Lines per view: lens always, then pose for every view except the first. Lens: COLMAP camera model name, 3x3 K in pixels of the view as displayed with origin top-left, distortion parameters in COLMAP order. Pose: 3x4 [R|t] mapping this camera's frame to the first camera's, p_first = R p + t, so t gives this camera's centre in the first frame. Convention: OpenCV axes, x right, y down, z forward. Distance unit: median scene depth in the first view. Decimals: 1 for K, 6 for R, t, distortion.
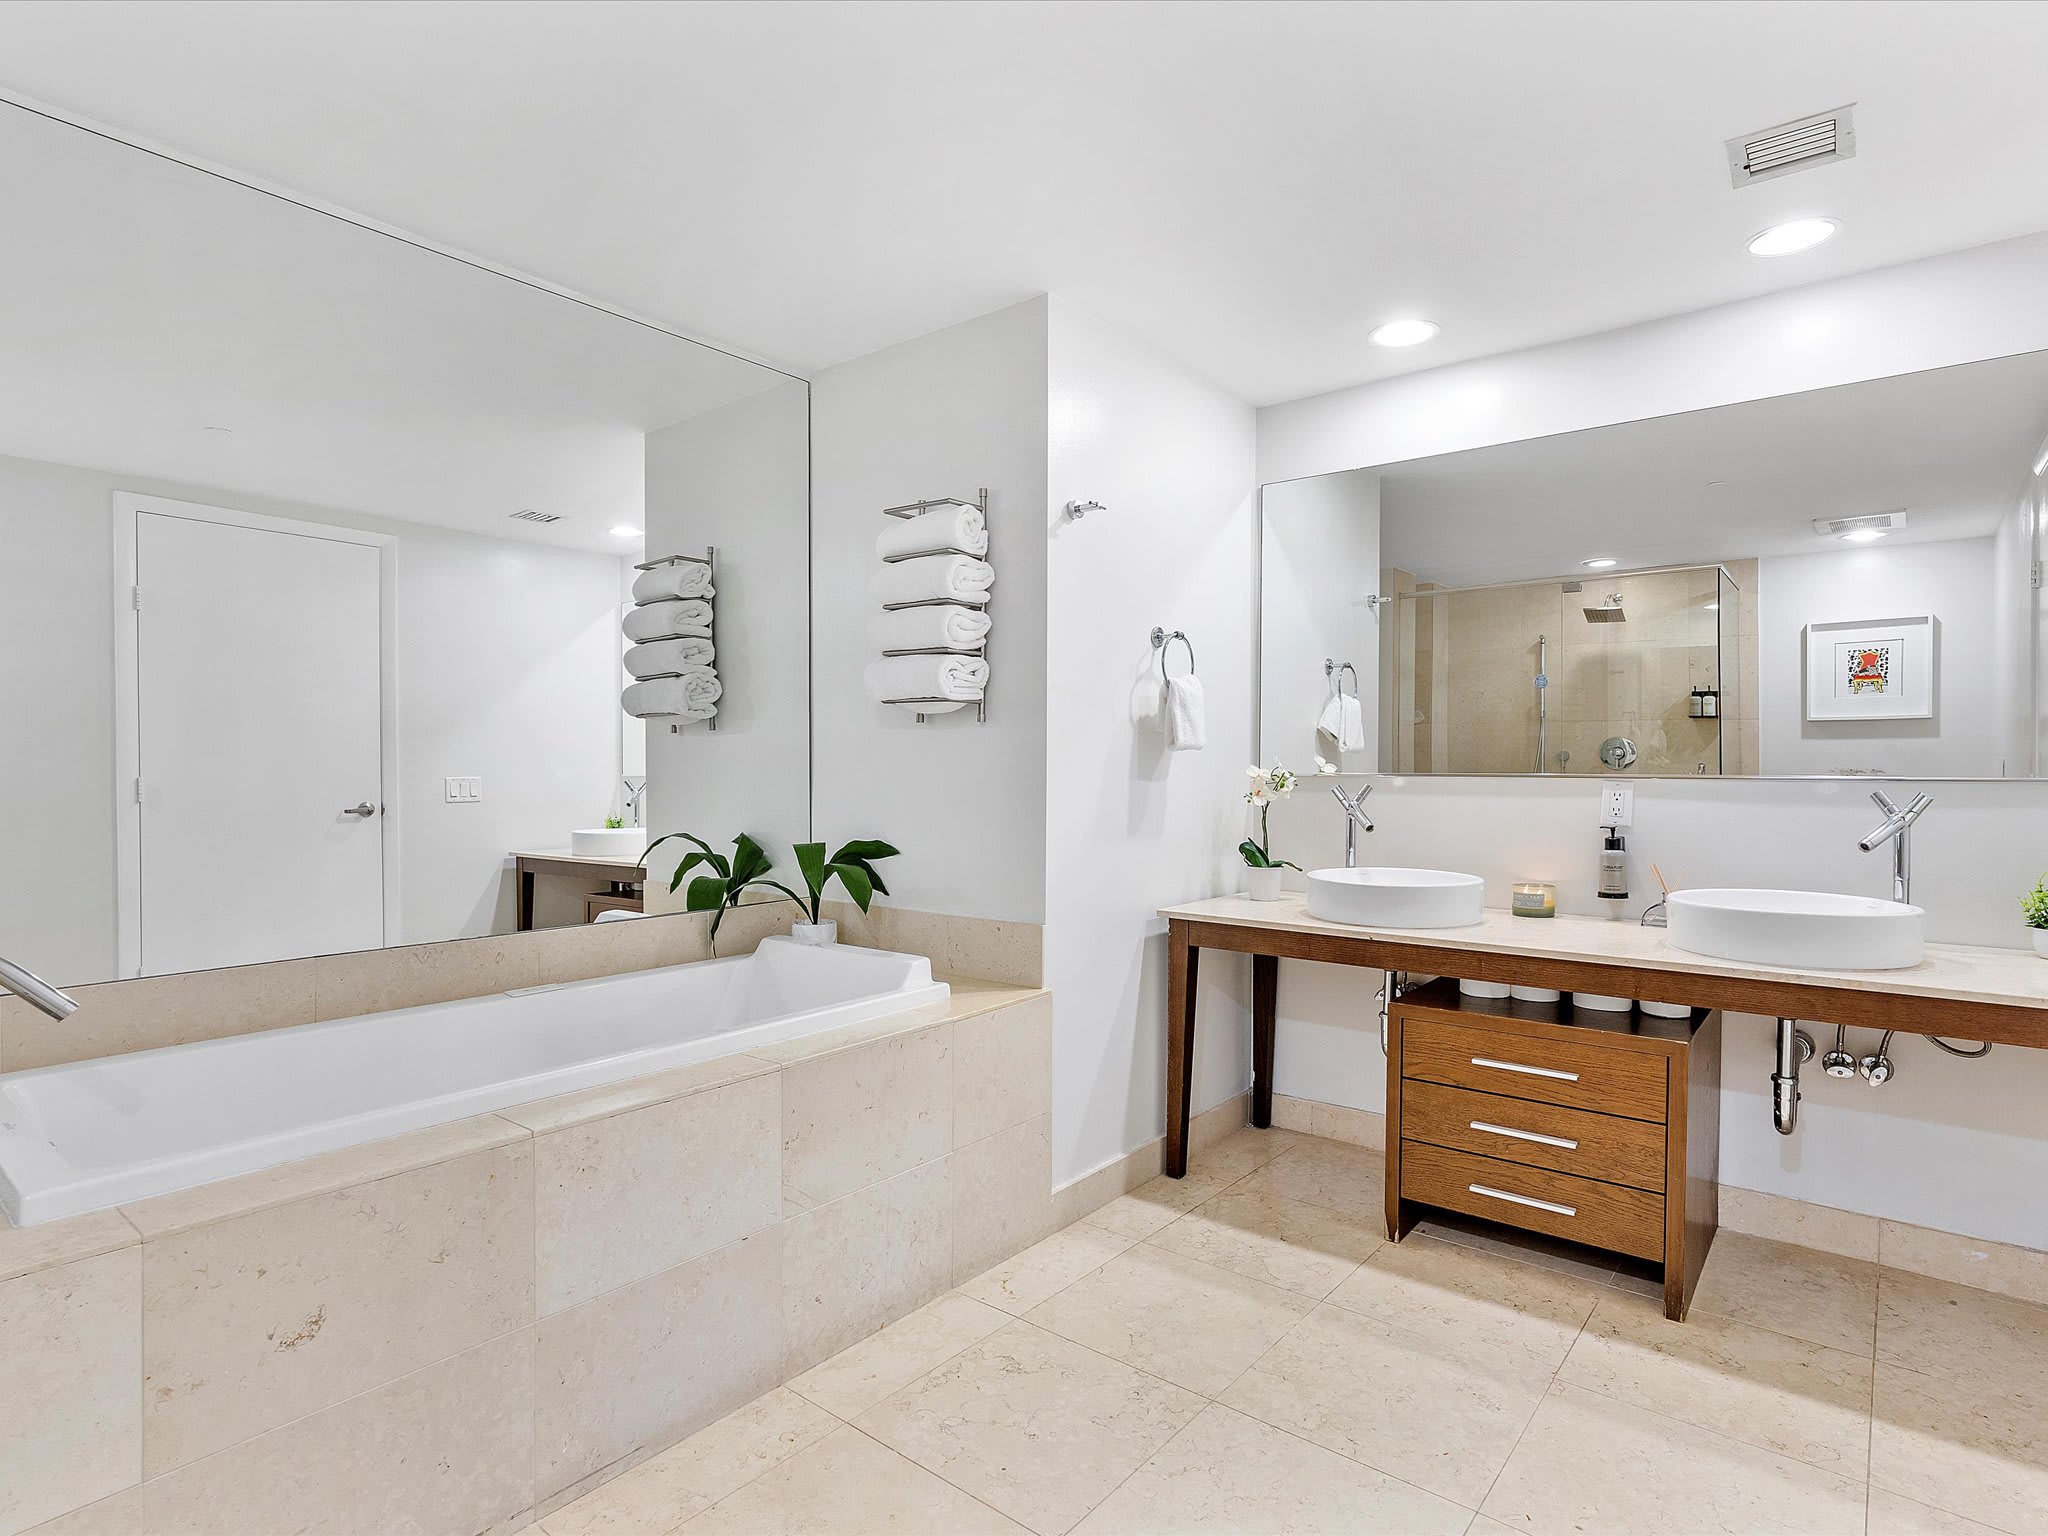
lens RADIAL K [[1130.1, 0, 1038.9], [0, 1130.1, 773.8], [0, 0, 1]] dist [-0.002145, -0.000034]
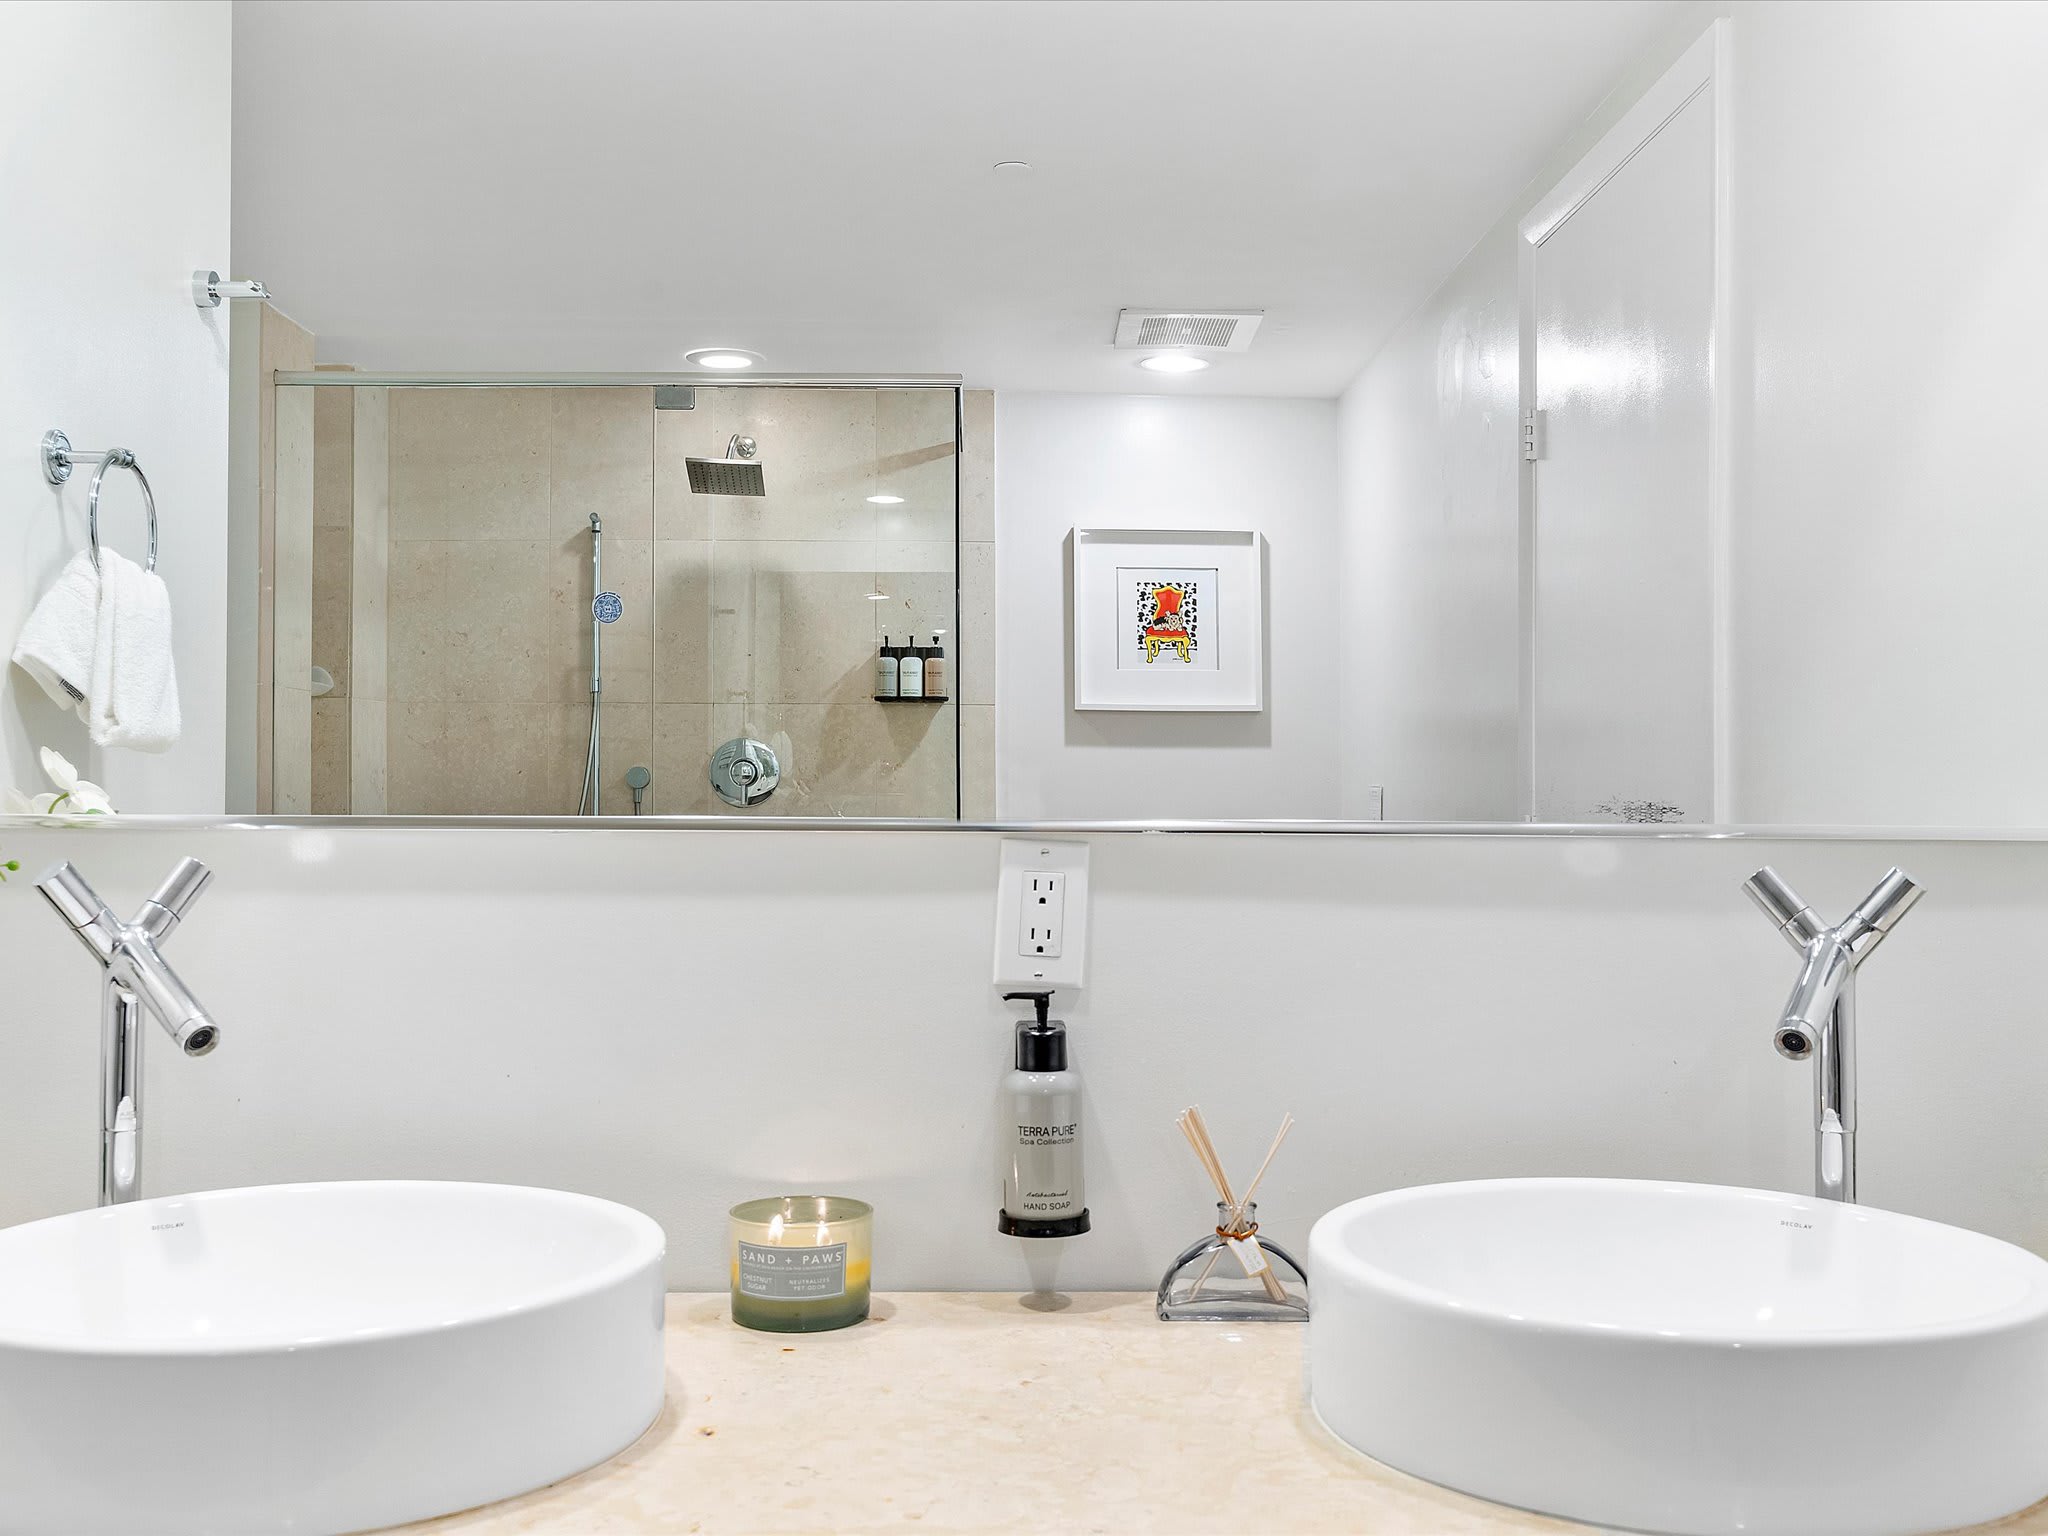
lens RADIAL K [[2223.0, 0, 1059.7], [0, 2223.0, 767.4], [0, 0, 1]] dist [0.085447, 0.009490]
pose [[0.795764, 0.011085, 0.605505, 0.064930], [0.002061, 0.999777, -0.021012, -0.000306], [-0.605603, 0.017968, 0.795564, 0.223380]]
